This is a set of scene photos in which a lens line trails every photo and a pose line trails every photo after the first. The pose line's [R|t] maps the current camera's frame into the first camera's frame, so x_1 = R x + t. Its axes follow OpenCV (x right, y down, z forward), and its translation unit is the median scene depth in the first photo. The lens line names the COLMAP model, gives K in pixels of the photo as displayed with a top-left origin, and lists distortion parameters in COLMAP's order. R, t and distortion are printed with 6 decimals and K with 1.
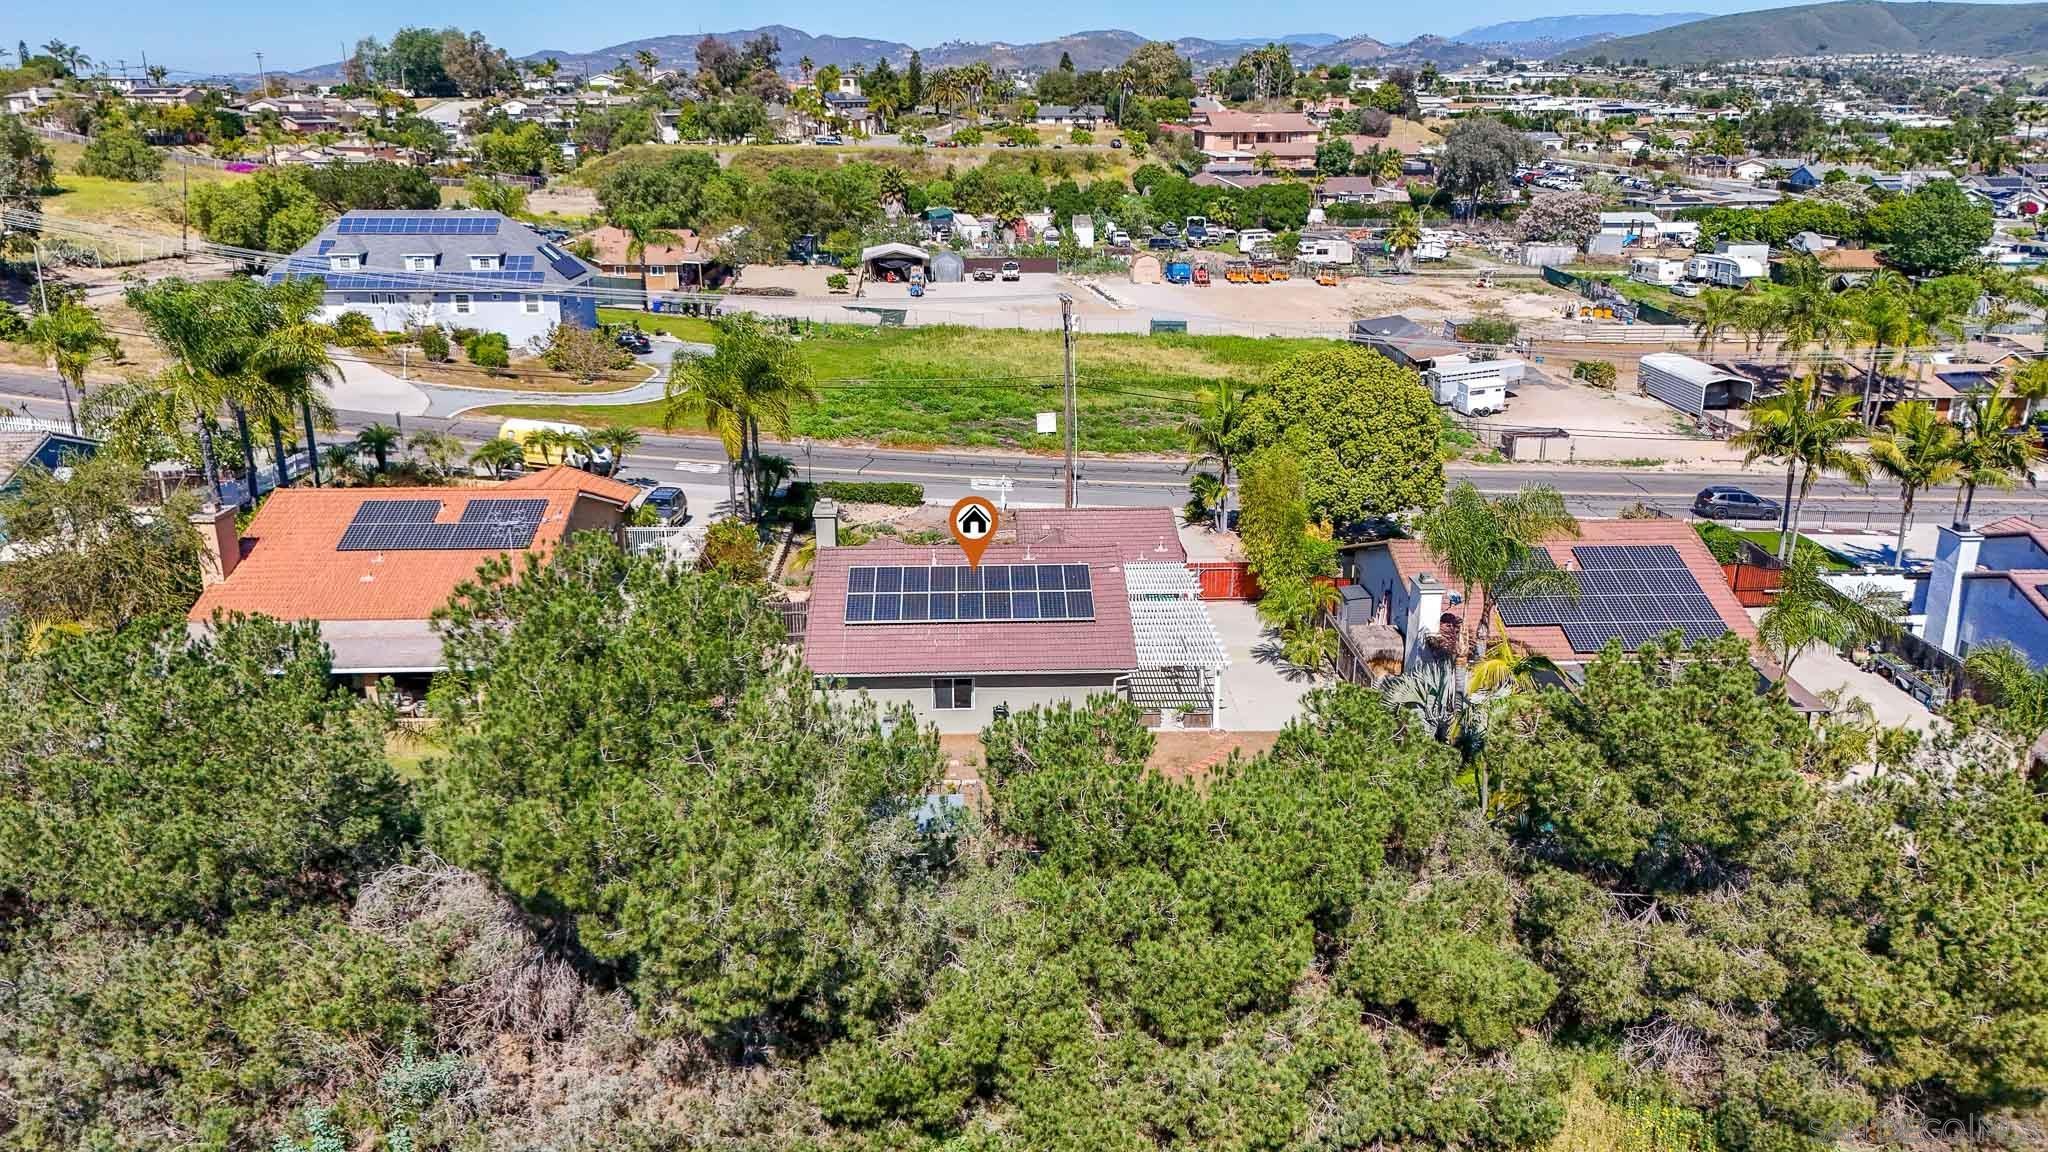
lens RADIAL K [[1483.7, 0, 1024.0], [0, 1483.7, 576.0], [0, 0, 1]] dist [0.029914, -0.004460]
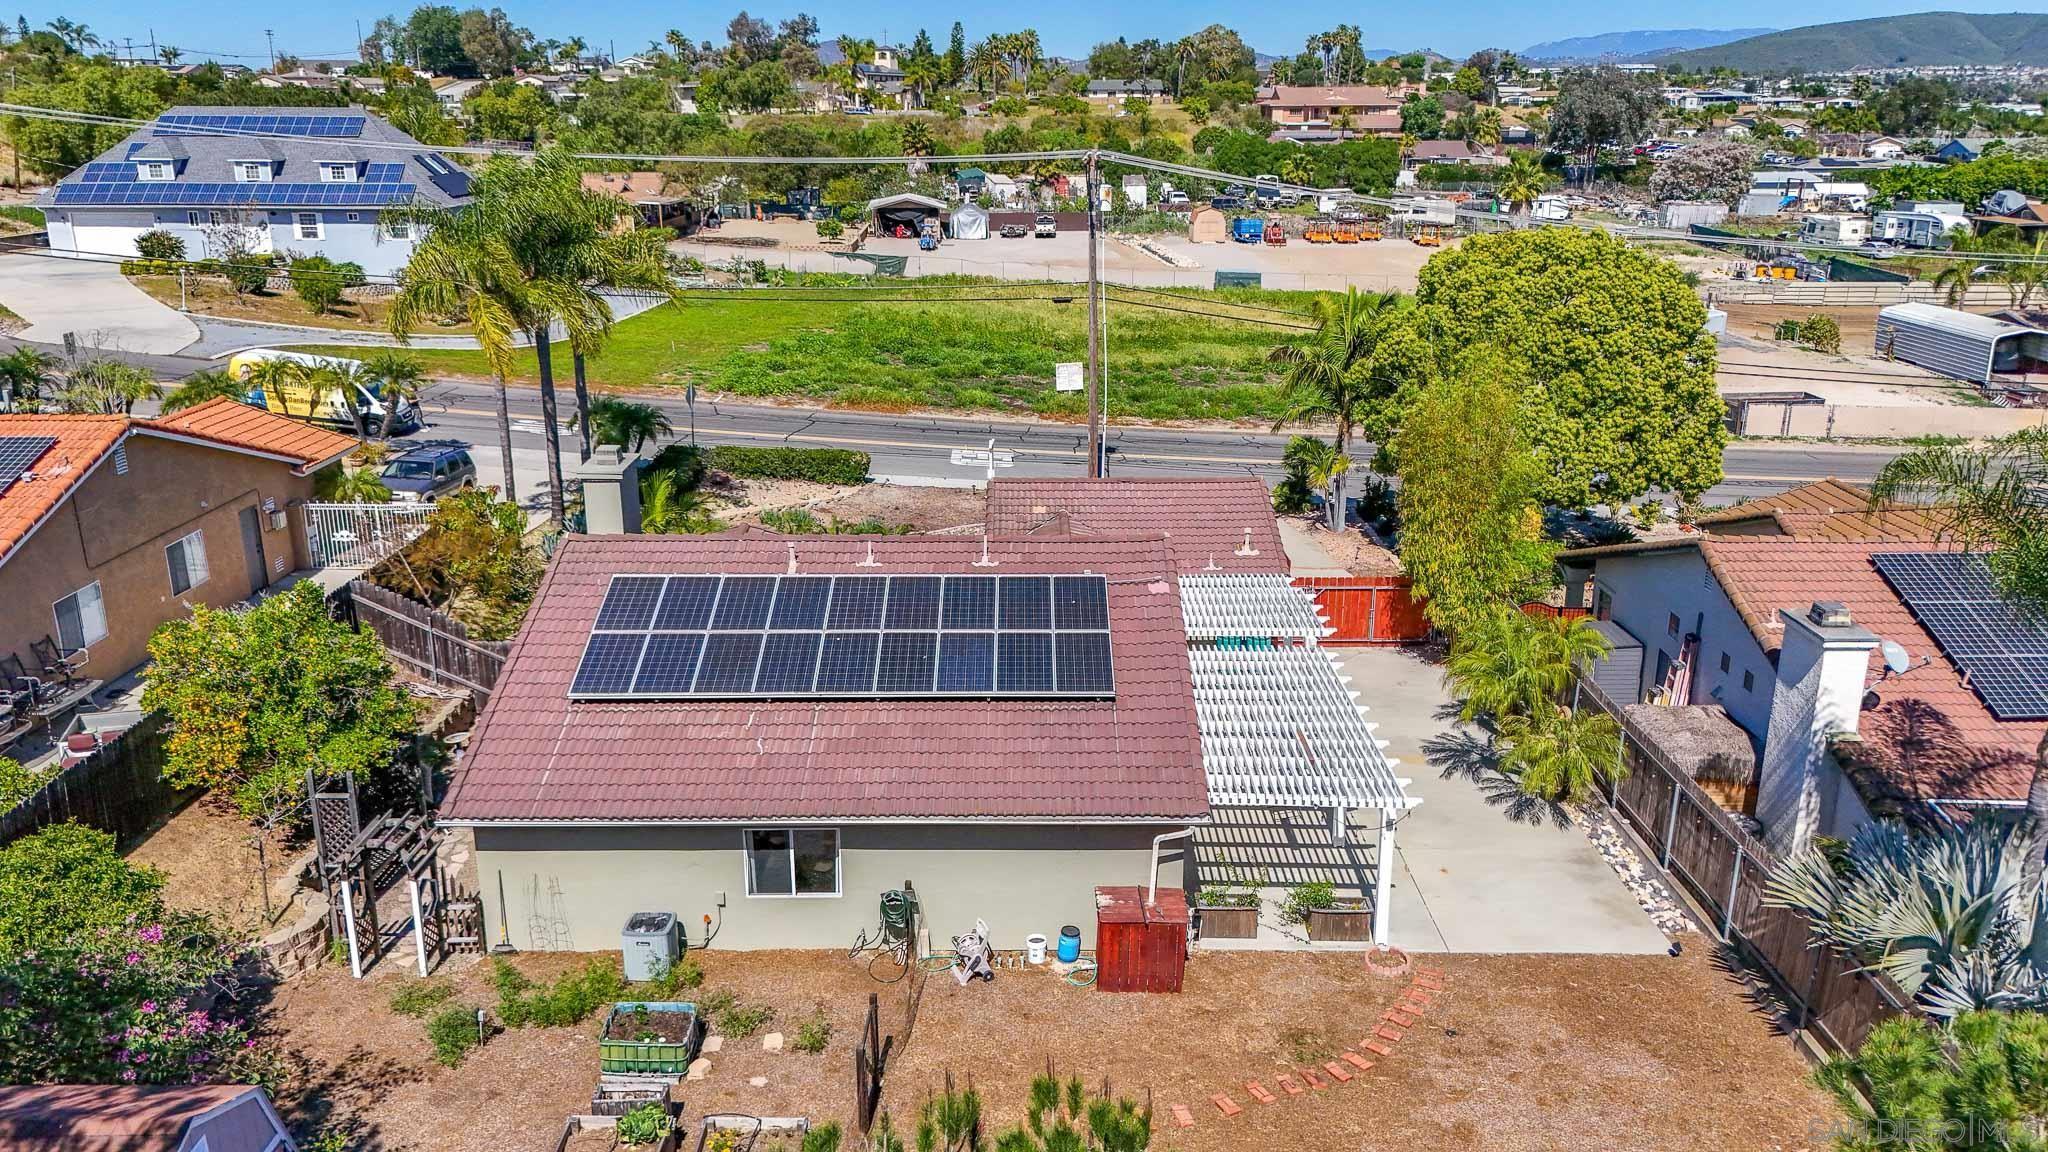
lens RADIAL K [[1483.7, 0, 1024.0], [0, 1483.7, 576.0], [0, 0, 1]] dist [0.029914, -0.004460]
pose [[0.999291, 0.012228, -0.035621, 0.011031], [-0.012583, 0.999873, -0.009752, -0.000967], [0.035498, 0.010194, 0.999318, 0.166845]]
